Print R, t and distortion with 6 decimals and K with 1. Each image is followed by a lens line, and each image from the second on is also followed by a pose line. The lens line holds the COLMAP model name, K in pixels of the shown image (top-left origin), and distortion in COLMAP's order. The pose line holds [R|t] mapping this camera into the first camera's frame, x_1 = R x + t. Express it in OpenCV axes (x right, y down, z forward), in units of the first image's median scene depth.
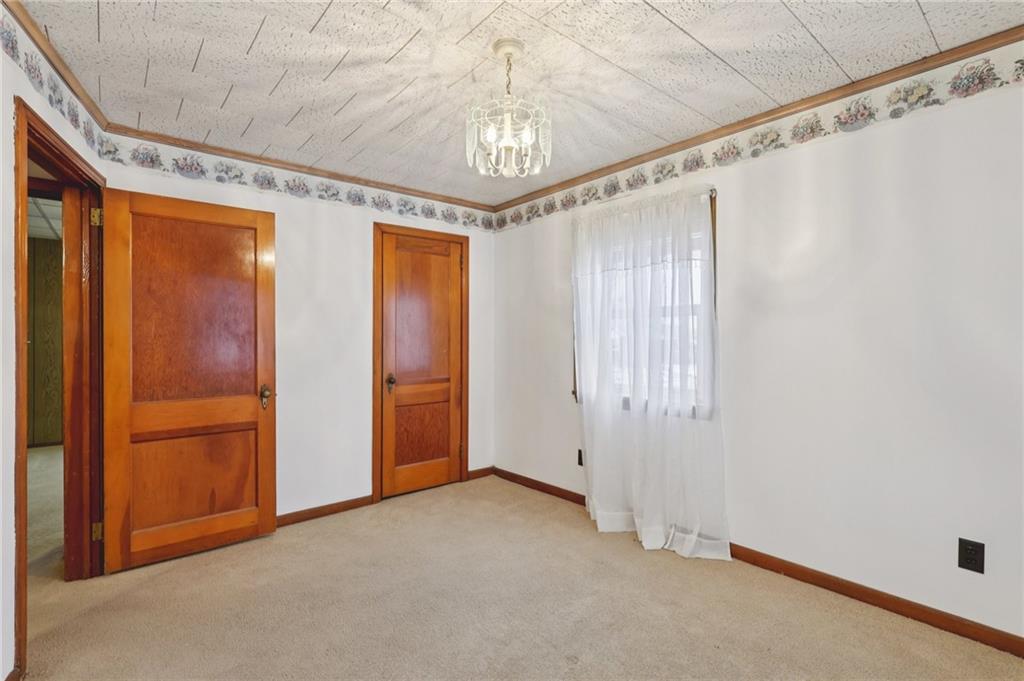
lens RADIAL K [[478.2, 0, 512.0], [0, 478.2, 340.5], [0, 0, 1]] dist [0.000095, 0.000088]
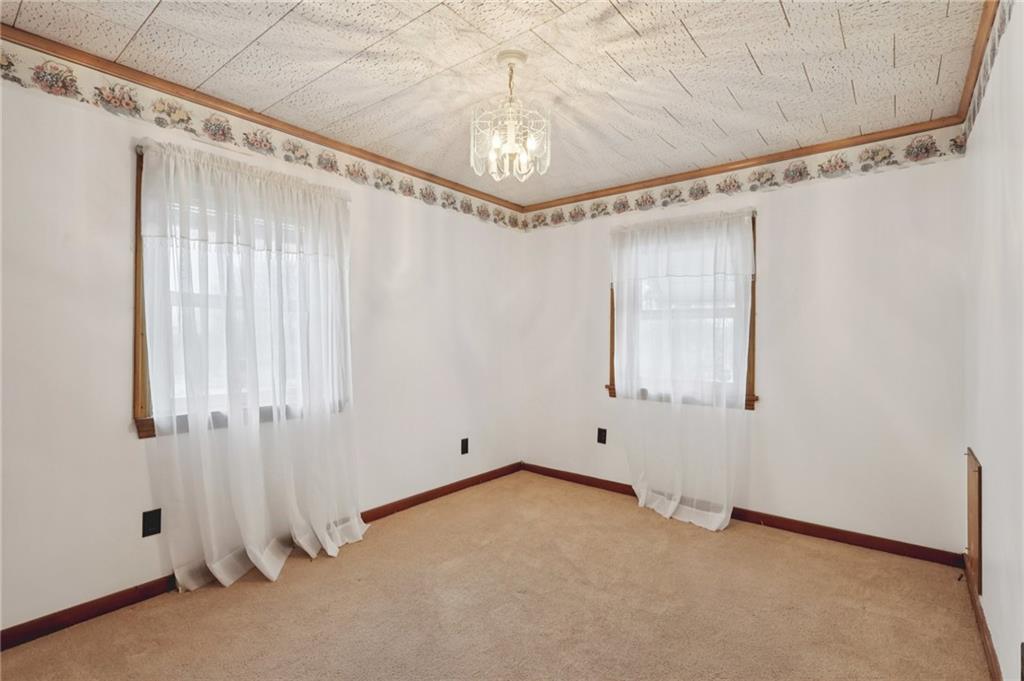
lens RADIAL K [[478.2, 0, 512.0], [0, 478.2, 340.5], [0, 0, 1]] dist [0.000095, 0.000088]
pose [[-0.188967, -0.004676, 0.981972, -0.754743], [0.001343, 0.999986, 0.005020, 0.000208], [-0.981983, 0.002268, -0.188958, 0.883539]]
